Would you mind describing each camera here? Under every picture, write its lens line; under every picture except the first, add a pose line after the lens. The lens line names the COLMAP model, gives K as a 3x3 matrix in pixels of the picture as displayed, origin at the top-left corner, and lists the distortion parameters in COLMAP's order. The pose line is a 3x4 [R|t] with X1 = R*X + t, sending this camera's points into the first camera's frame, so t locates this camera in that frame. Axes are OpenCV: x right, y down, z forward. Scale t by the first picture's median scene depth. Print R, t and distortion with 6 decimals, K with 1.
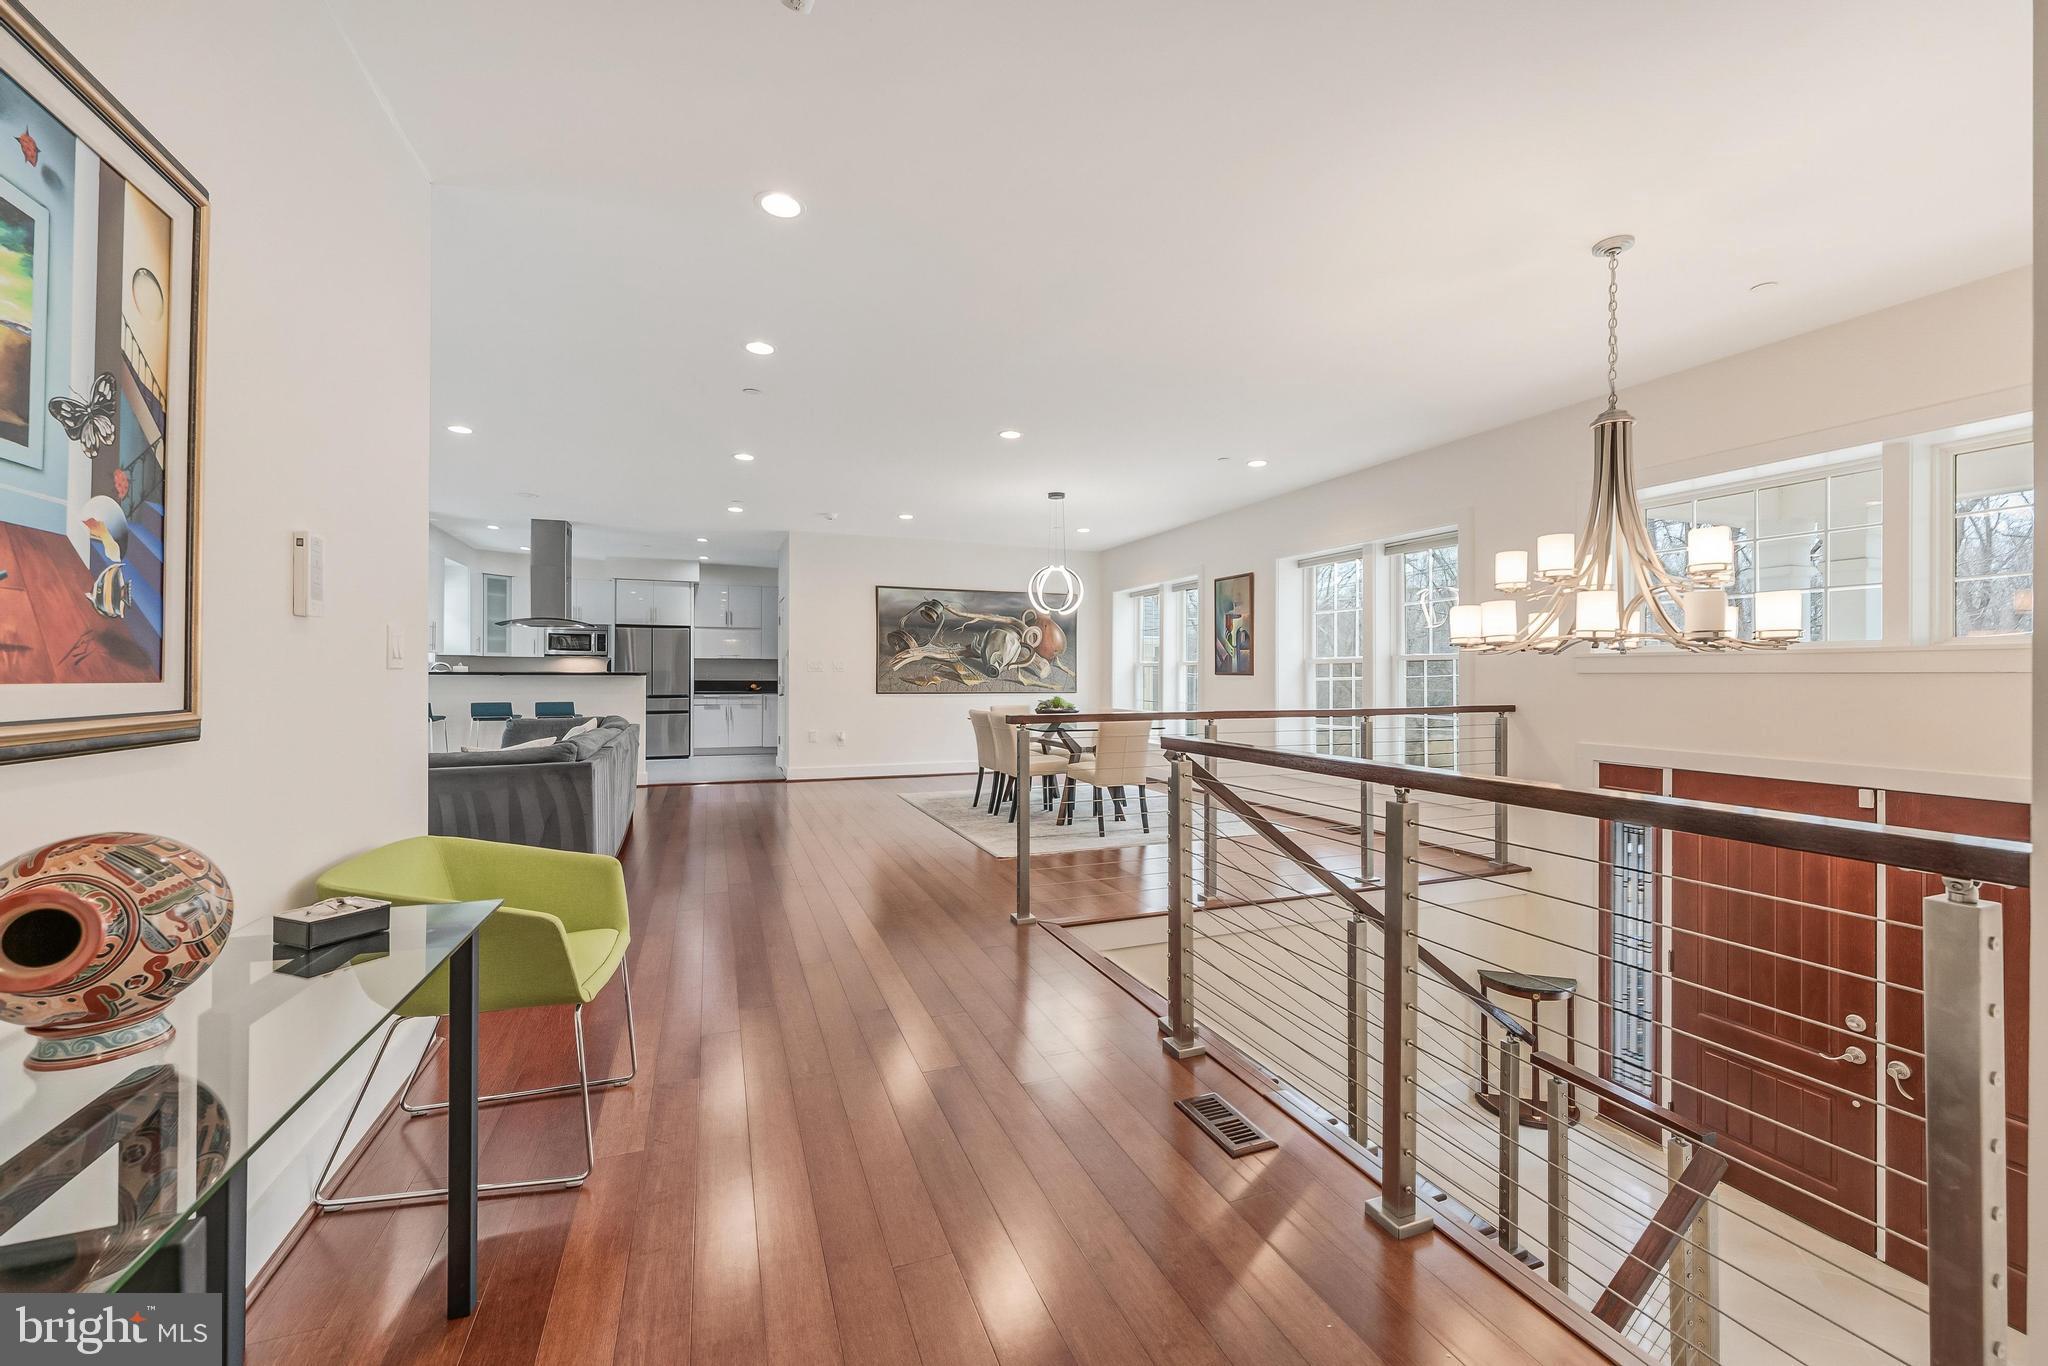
lens RADIAL K [[828.6, 0, 1019.1], [0, 828.6, 662.5], [0, 0, 1]] dist [0.000697, 0.000014]
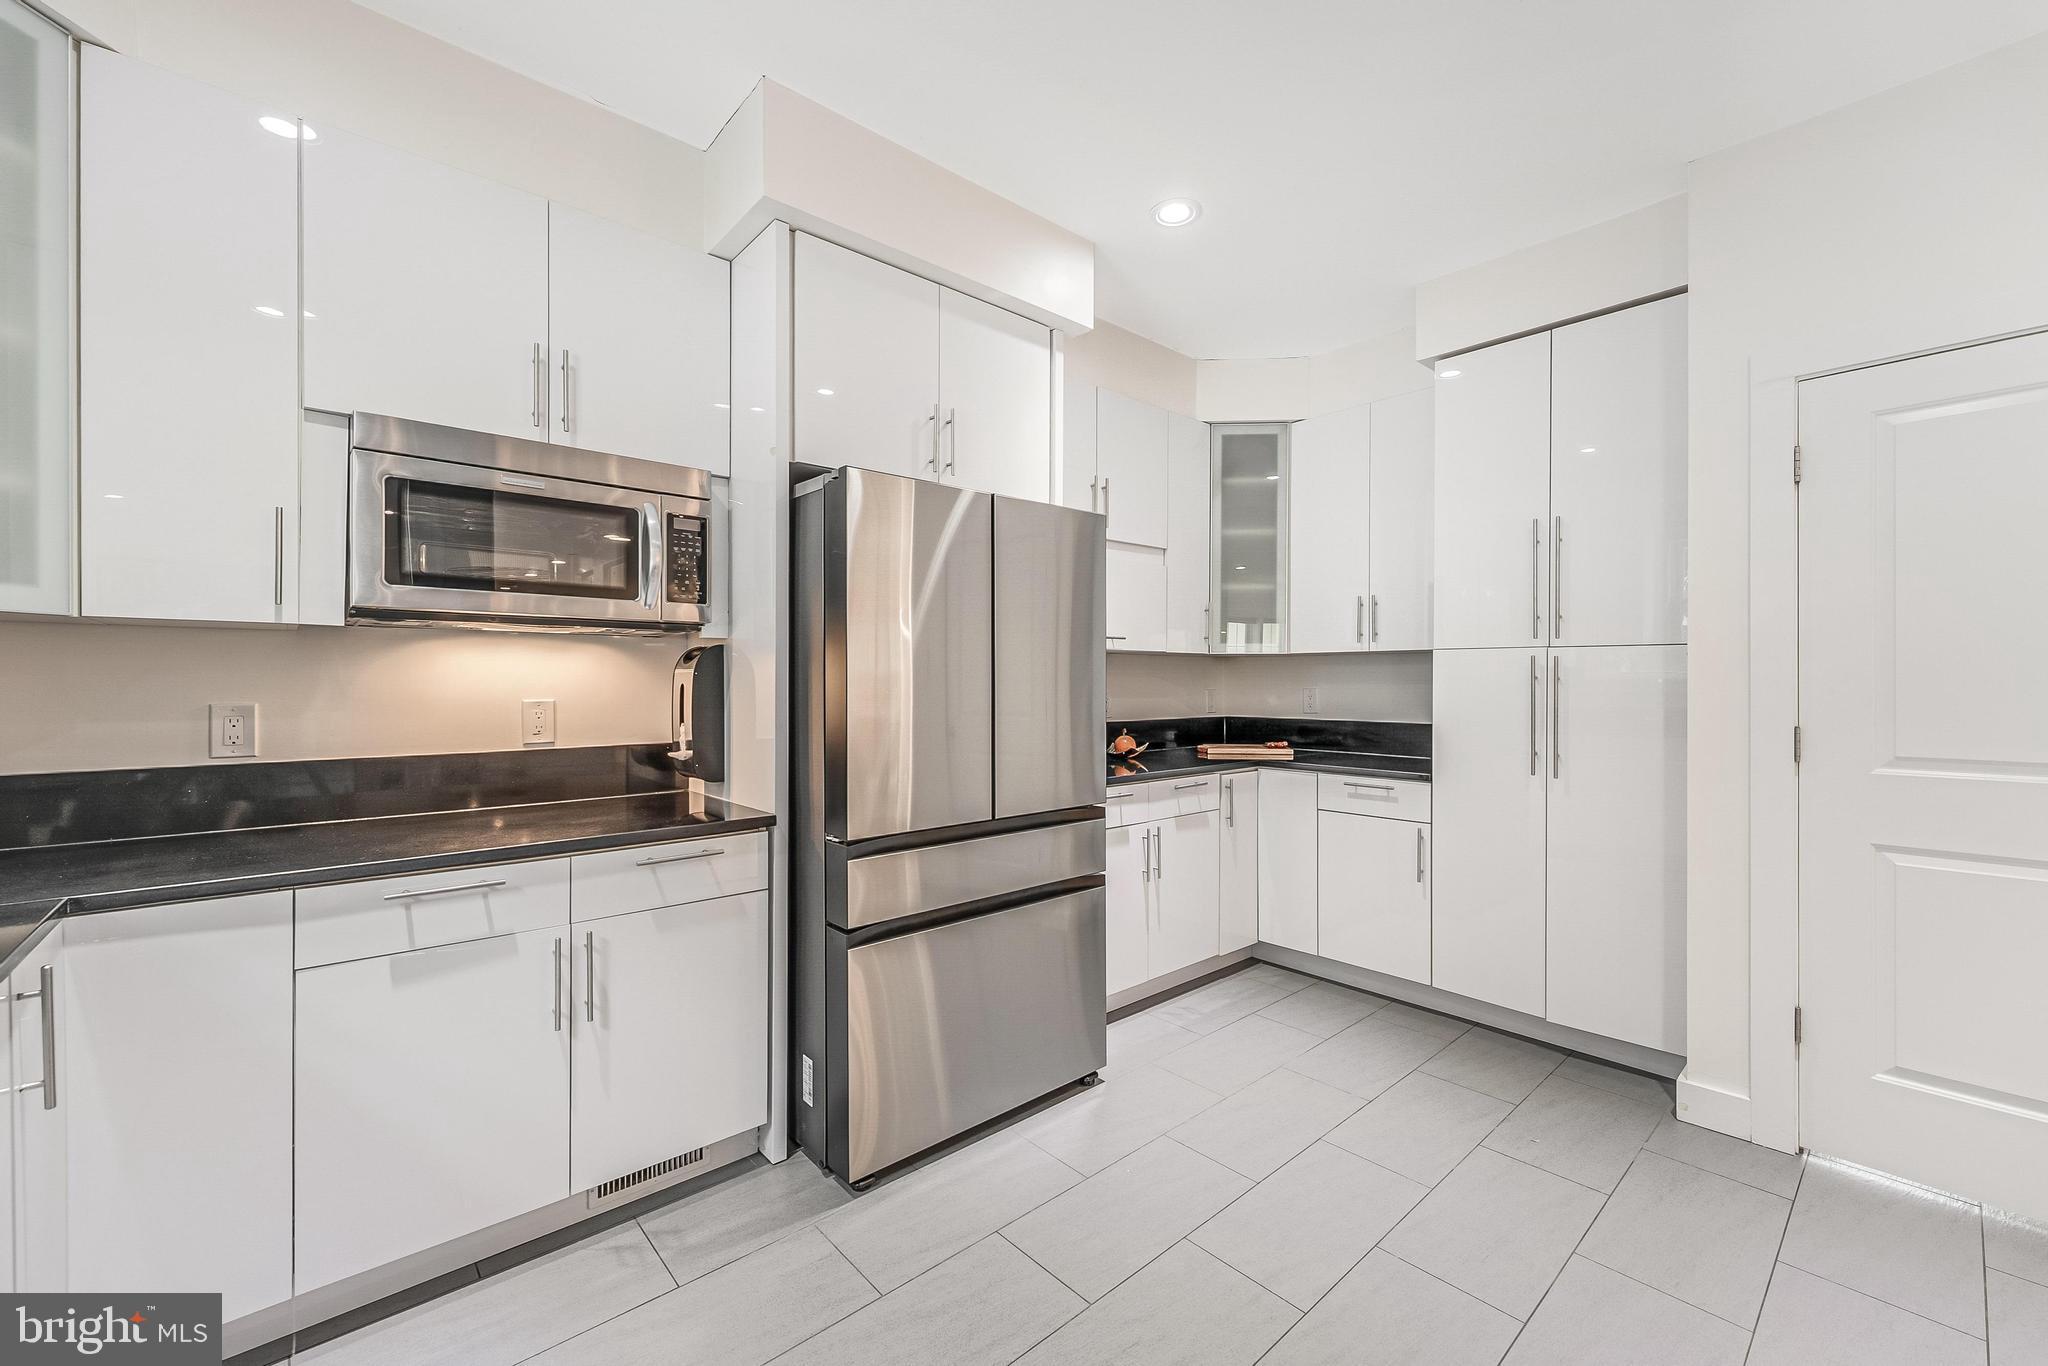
lens RADIAL K [[828.6, 0, 1017.7], [0, 828.6, 684.0], [0, 0, 1]] dist [0.000697, 0.000014]
pose [[0.938218, -0.006598, 0.345981, -0.596410], [0.000836, 0.999858, 0.016802, 0.002640], [-0.346042, -0.015475, 0.938091, 0.942392]]
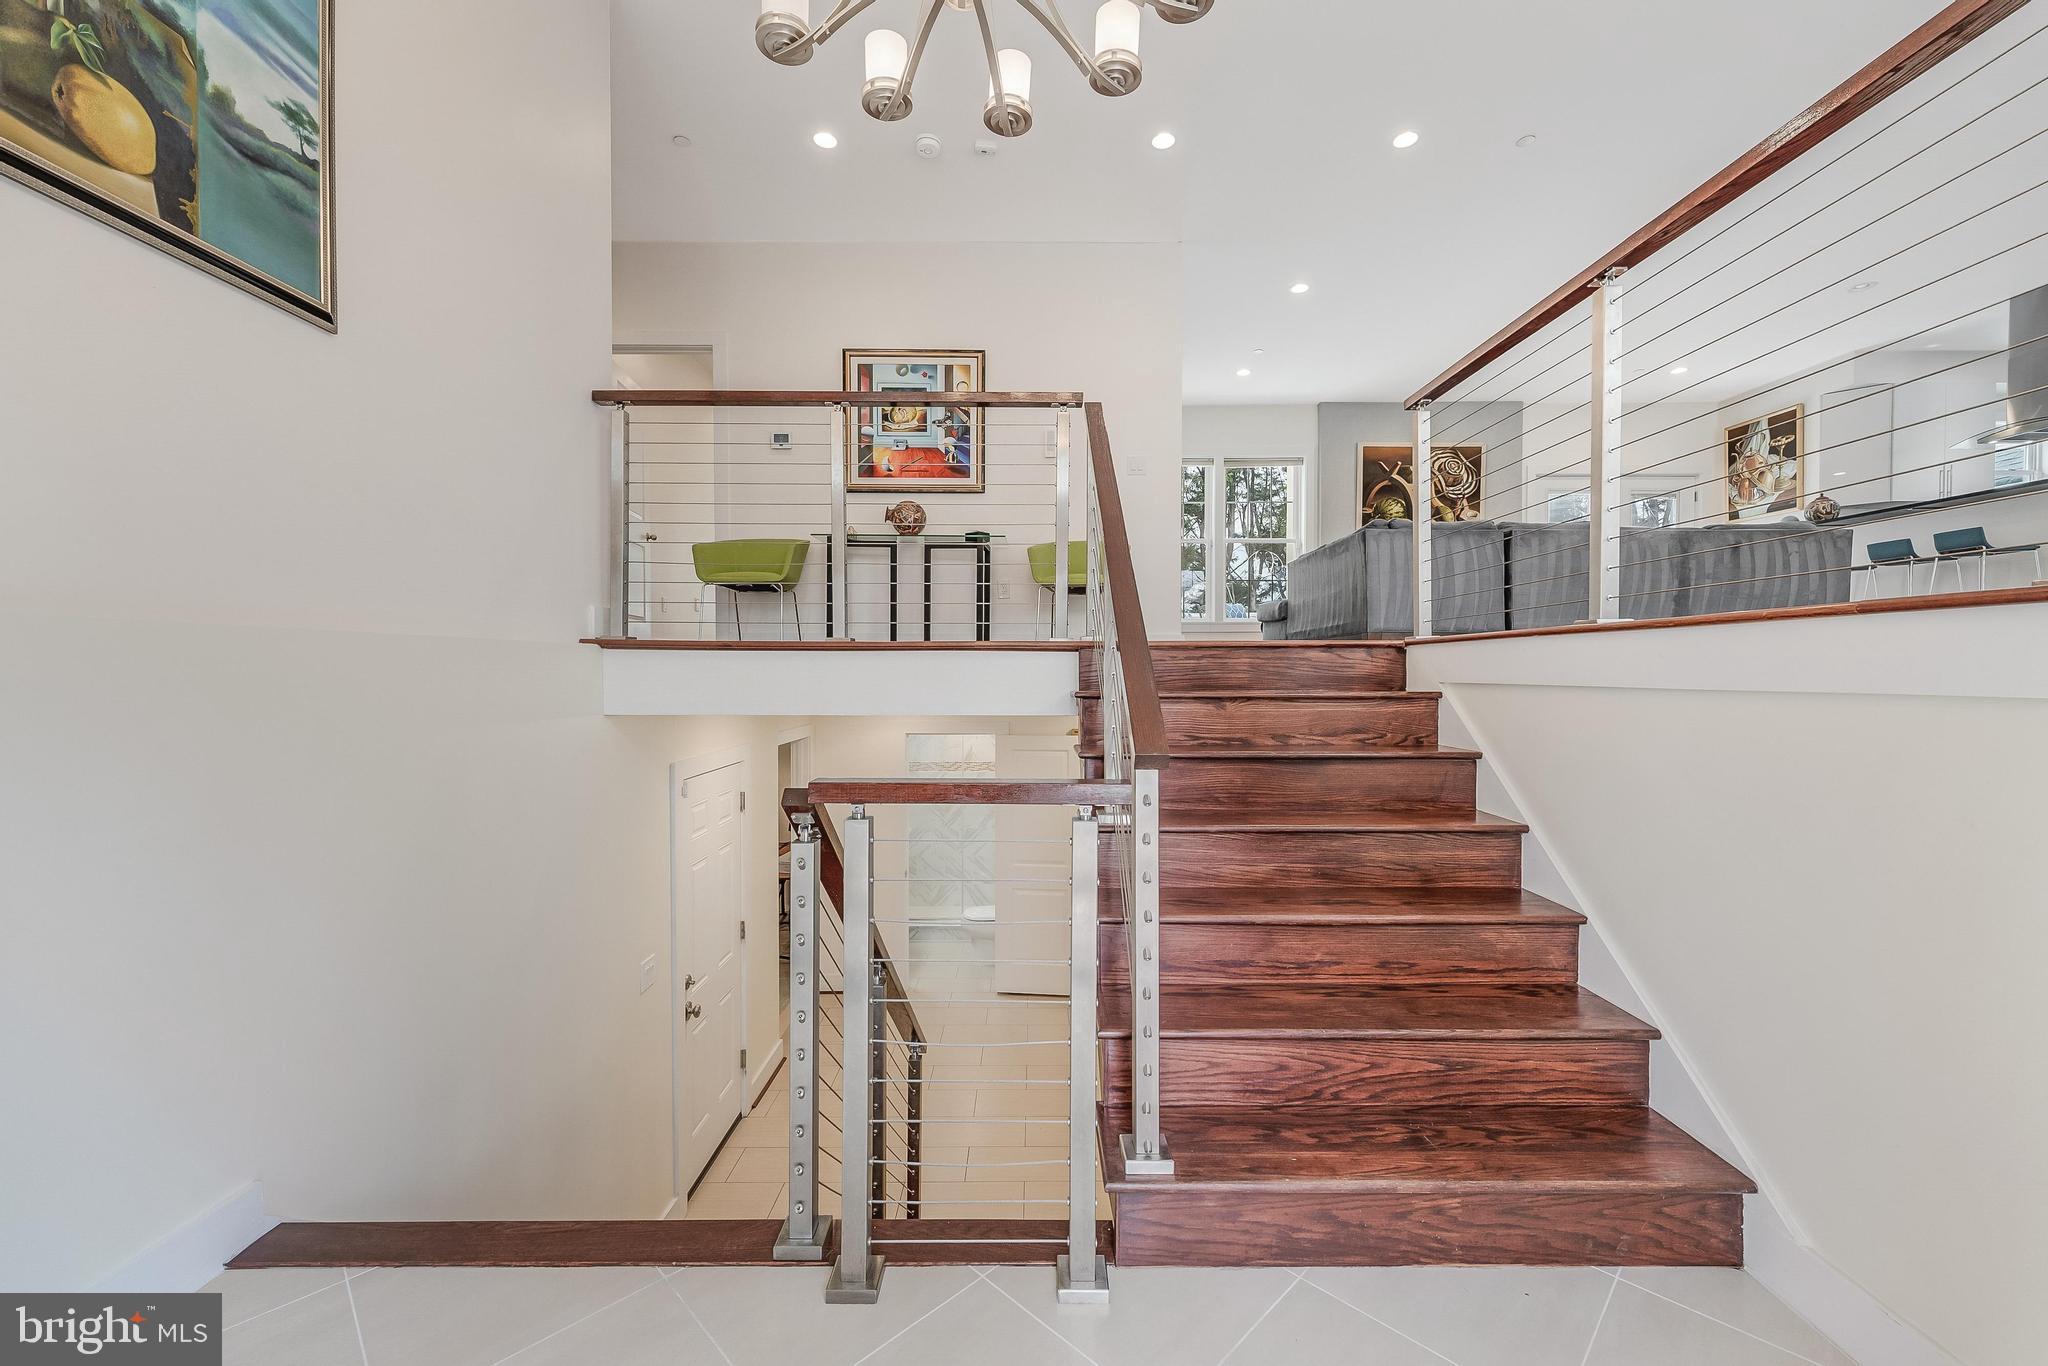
lens RADIAL K [[828.6, 0, 1036.1], [0, 828.6, 669.2], [0, 0, 1]] dist [0.000697, 0.000014]
pose [[-0.359255, -0.000882, -0.933239, 0.378039], [0.011554, 0.999919, -0.005392, 0.140113], [0.933168, -0.012720, -0.359215, 0.388508]]
